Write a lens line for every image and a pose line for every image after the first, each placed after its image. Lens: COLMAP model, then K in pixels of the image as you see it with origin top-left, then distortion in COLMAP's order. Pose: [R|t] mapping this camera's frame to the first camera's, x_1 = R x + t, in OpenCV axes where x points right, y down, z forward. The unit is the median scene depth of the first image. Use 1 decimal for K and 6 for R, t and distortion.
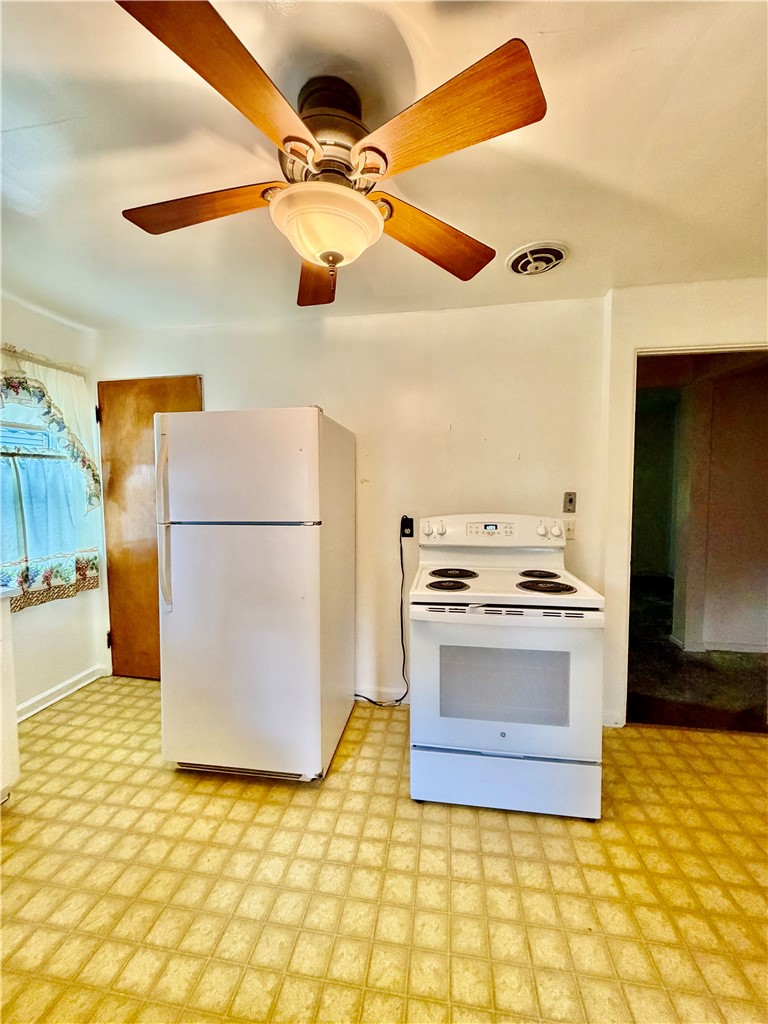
lens RADIAL K [[409.5, 0, 385.5], [0, 409.5, 508.6], [0, 0, 1]] dist [-0.002176, 0.000127]
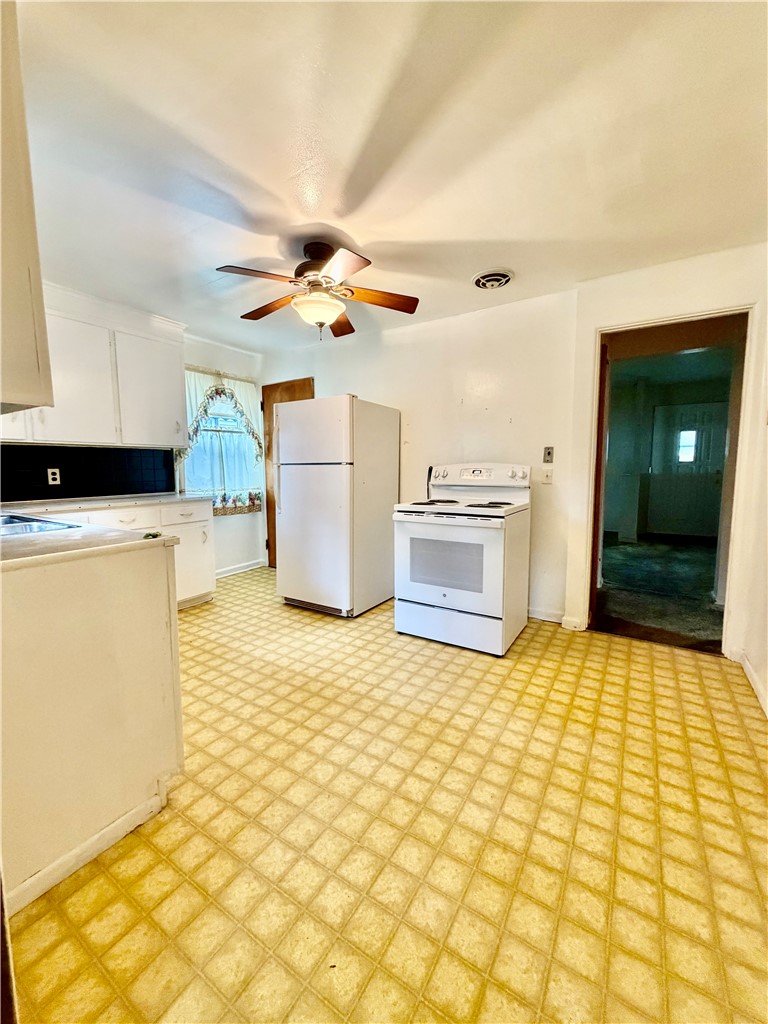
lens RADIAL K [[409.5, 0, 385.5], [0, 409.5, 508.6], [0, 0, 1]] dist [-0.002176, 0.000127]
pose [[0.918252, 0.042145, -0.393747, 0.517793], [-0.024357, 0.998449, 0.050068, 0.106707], [0.395246, -0.036384, 0.917854, -0.405630]]
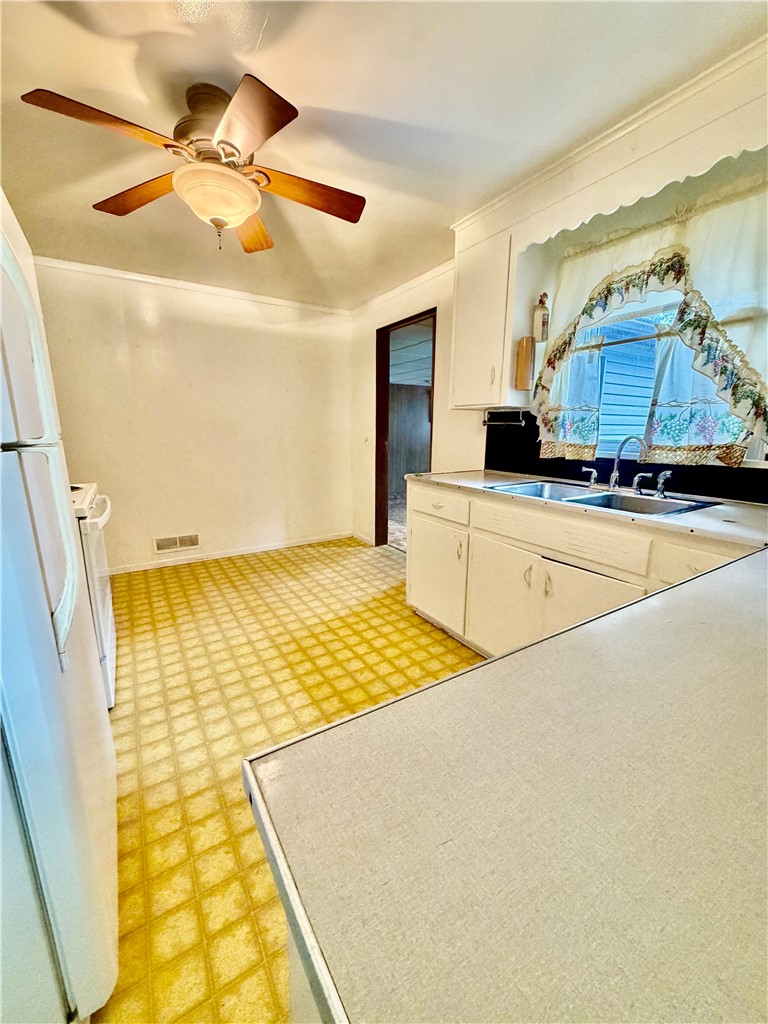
lens RADIAL K [[409.5, 0, 385.5], [0, 409.5, 508.6], [0, 0, 1]] dist [-0.002176, 0.000127]
pose [[-0.657274, -0.146155, 0.739344, -0.839091], [0.045123, 0.971624, 0.232186, 0.015621], [-0.752300, 0.185971, -0.632028, 0.817552]]
